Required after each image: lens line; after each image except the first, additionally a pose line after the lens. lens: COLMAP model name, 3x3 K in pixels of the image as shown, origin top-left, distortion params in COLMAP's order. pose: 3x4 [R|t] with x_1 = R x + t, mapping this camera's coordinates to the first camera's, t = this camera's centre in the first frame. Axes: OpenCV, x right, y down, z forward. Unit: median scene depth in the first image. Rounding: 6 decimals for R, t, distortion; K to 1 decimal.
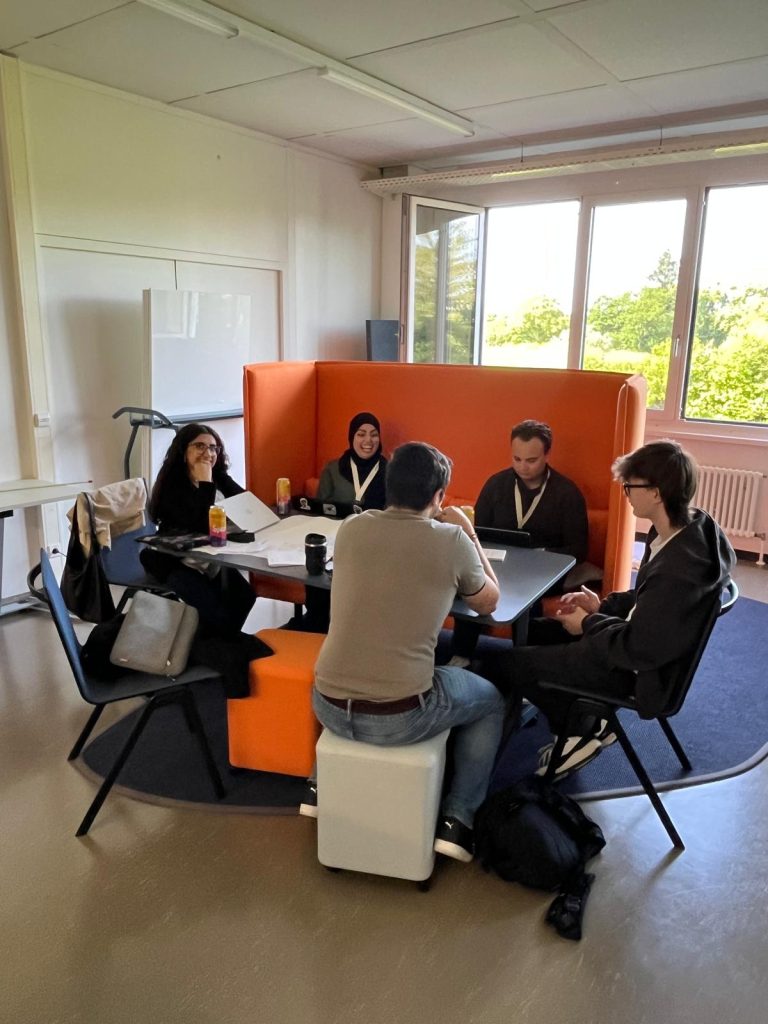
lens RADIAL K [[743.1, 0, 380.9], [0, 743.1, 513.3], [0, 0, 1]] dist [-0.013142, -0.001990]
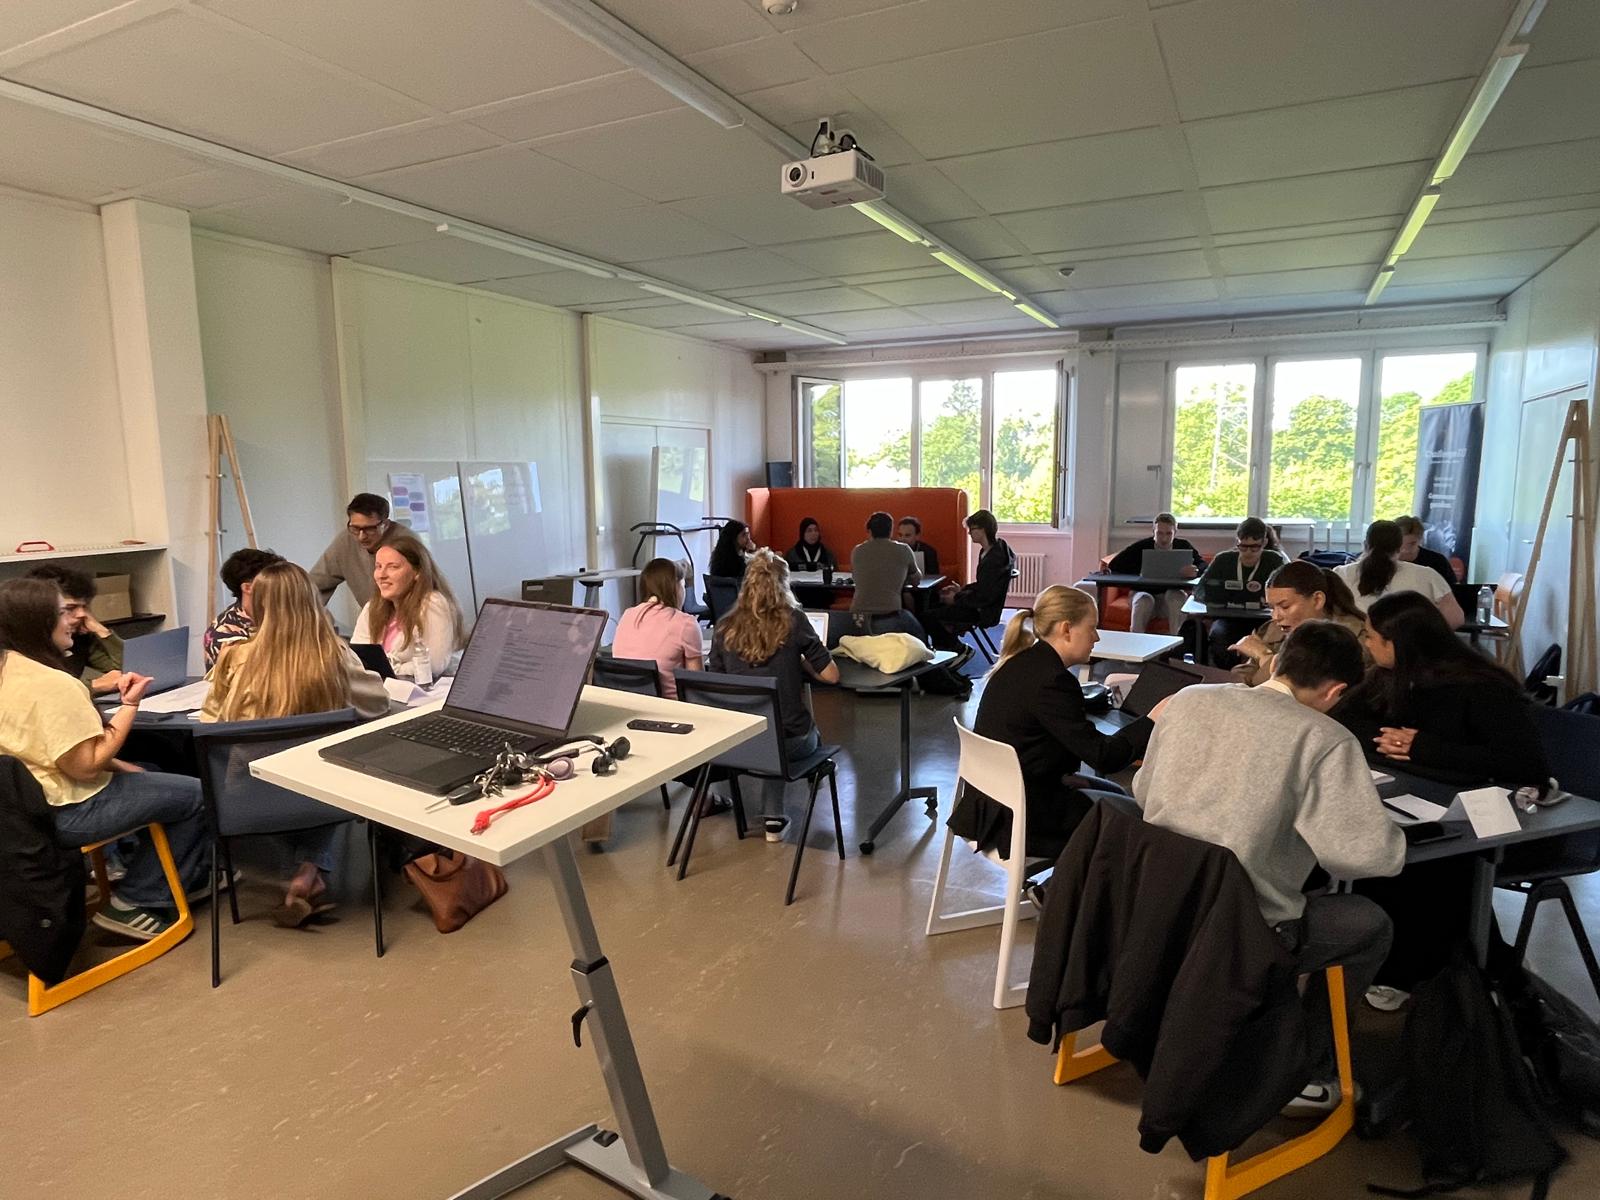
lens RADIAL K [[955.2, 0, 802.2], [0, 955.2, 599.2], [0, 0, 1]] dist [0.001493, 0.000015]
pose [[0.981949, -0.048238, 0.182890, -0.296287], [0.067729, 0.992489, -0.101874, 0.177804], [-0.176602, 0.112422, 0.977841, -0.725801]]
